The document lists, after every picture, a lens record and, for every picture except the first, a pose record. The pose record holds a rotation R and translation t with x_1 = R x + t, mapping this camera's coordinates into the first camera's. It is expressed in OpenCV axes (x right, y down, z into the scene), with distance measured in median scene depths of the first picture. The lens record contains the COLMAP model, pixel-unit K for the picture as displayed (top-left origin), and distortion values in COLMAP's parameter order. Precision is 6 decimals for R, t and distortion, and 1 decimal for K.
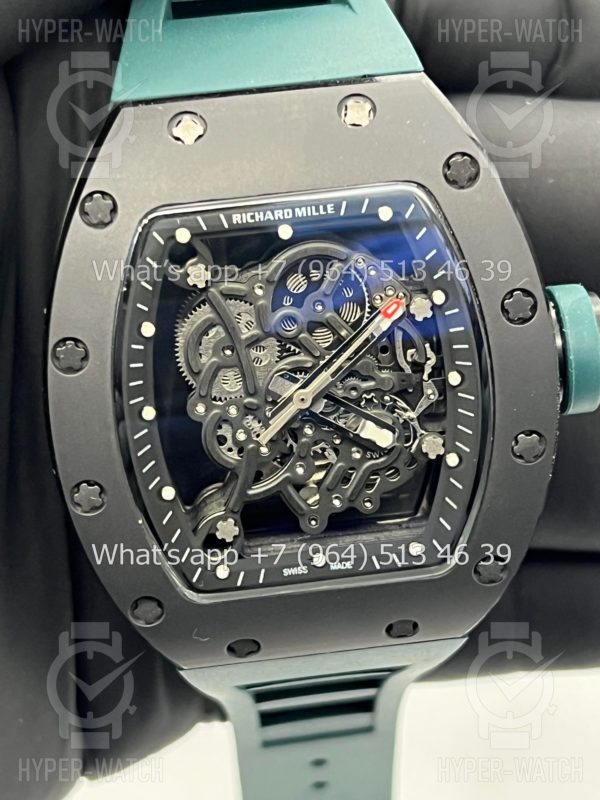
lens RADIAL K [[1955.7, 0, 299.2], [0, 1955.7, 397.9], [0, 0, 1]] dist [0.116796, 0.000000]
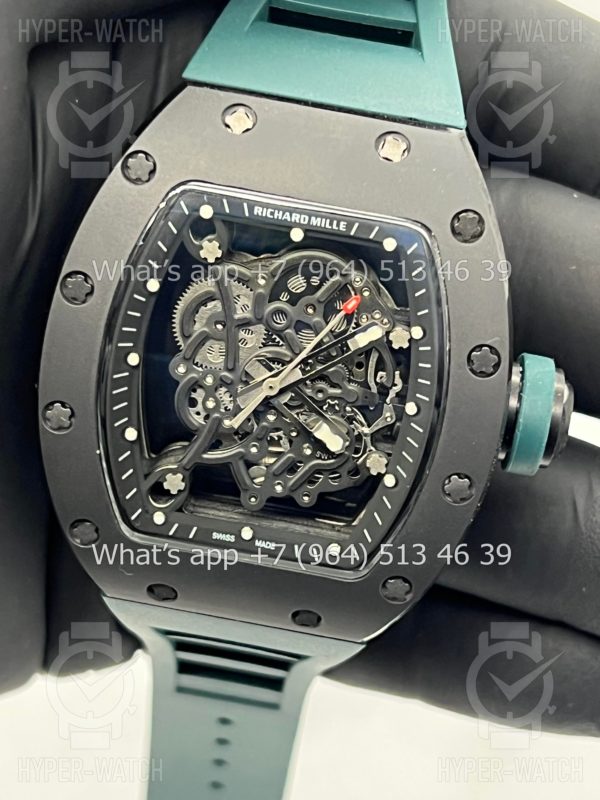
lens RADIAL K [[1955.7, 0, 302.9], [0, 1955.7, 401.4], [0, 0, 1]] dist [0.116796, 0.000000]
pose [[0.956193, 0.285036, -0.066705, 0.093164], [-0.285320, 0.958417, 0.005433, -0.002522], [0.065480, 0.013837, 0.997758, -0.086727]]
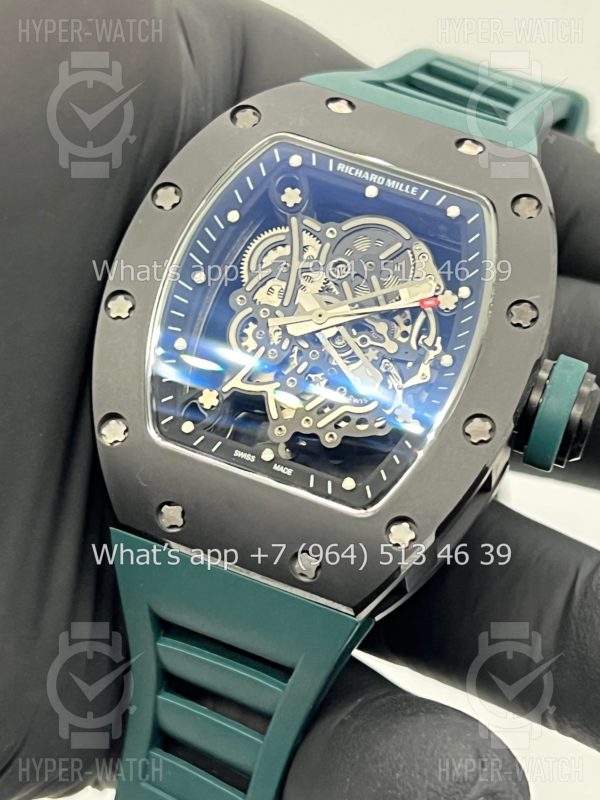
lens RADIAL K [[1955.7, 0, 300.1], [0, 1955.7, 396.1], [0, 0, 1]] dist [0.116796, 0.000000]
pose [[0.878335, 0.386025, -0.281980, 0.334413], [-0.474750, 0.773513, -0.419869, 0.526596], [0.056035, 0.502655, 0.862669, 0.022024]]
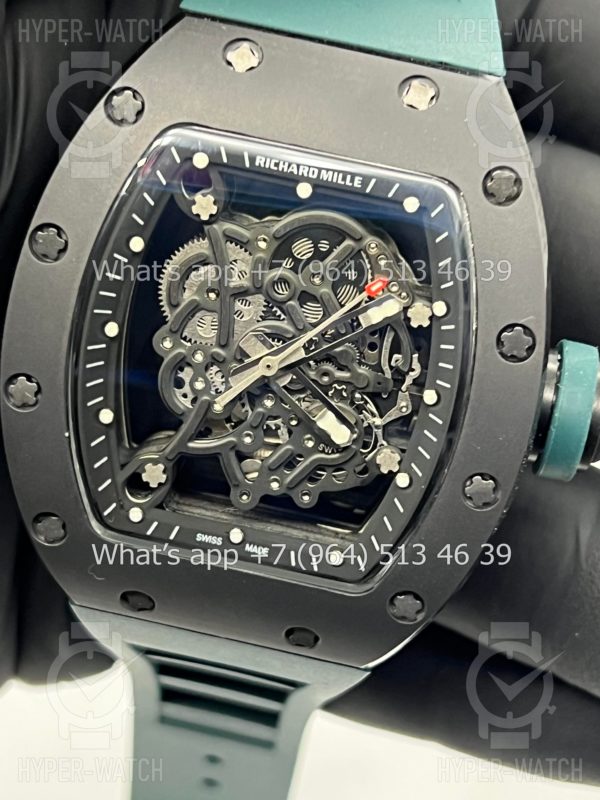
lens RADIAL K [[1955.7, 0, 298.8], [0, 1955.7, 401.4], [0, 0, 1]] dist [0.116796, 0.000000]
pose [[0.943708, 0.316869, -0.094920, 0.109737], [-0.319348, 0.947564, -0.011777, 0.023152], [0.086211, 0.041426, 0.995415, 0.061637]]
